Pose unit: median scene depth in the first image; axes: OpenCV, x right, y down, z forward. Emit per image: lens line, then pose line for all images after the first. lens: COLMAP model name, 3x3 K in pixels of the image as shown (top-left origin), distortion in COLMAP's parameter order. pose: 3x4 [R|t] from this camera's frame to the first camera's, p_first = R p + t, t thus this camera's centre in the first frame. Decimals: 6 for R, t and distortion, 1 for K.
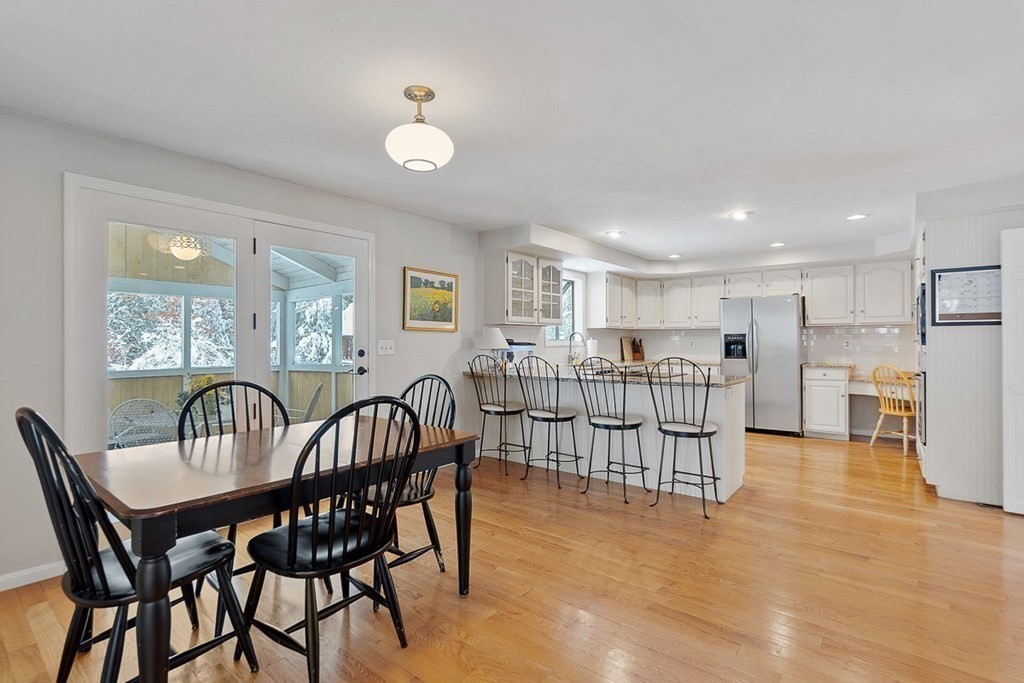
lens RADIAL K [[481.8, 0, 506.6], [0, 481.8, 339.5], [0, 0, 1]] dist [-0.001338, 0.000089]
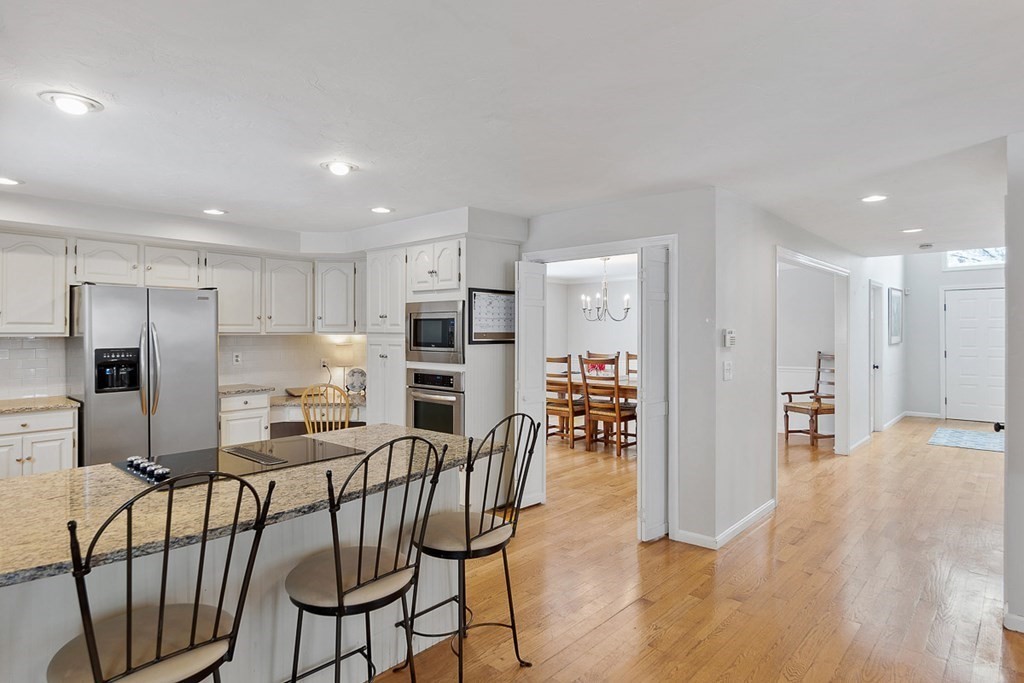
lens RADIAL K [[559.5, 0, 514.0], [0, 559.5, 337.6], [0, 0, 1]] dist [-0.000426, -0.000045]
pose [[0.052774, -0.002749, 0.998603, -0.157473], [-0.001481, 0.999995, 0.002832, -0.027340], [-0.998605, -0.001628, 0.052770, 0.515587]]
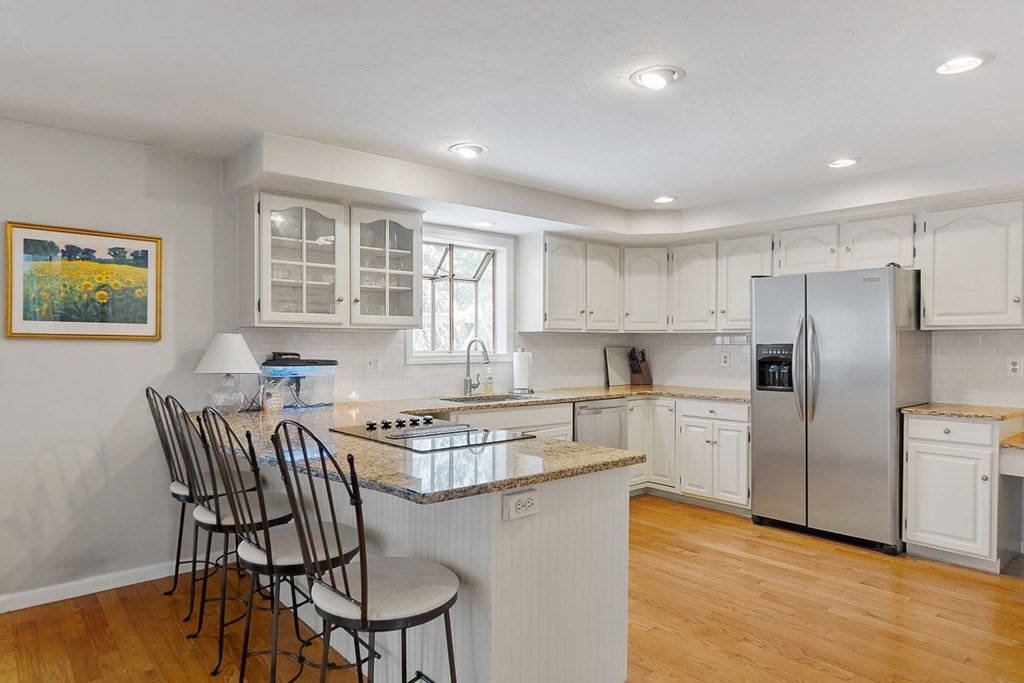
lens RADIAL K [[616.0, 0, 509.5], [0, 616.0, 349.4], [0, 0, 1]] dist [-0.003979, -0.000073]
pose [[0.981497, 0.008696, -0.191278, 0.327934], [-0.005945, 0.999871, 0.014948, -0.014577], [0.191383, -0.013534, 0.981422, 0.297937]]
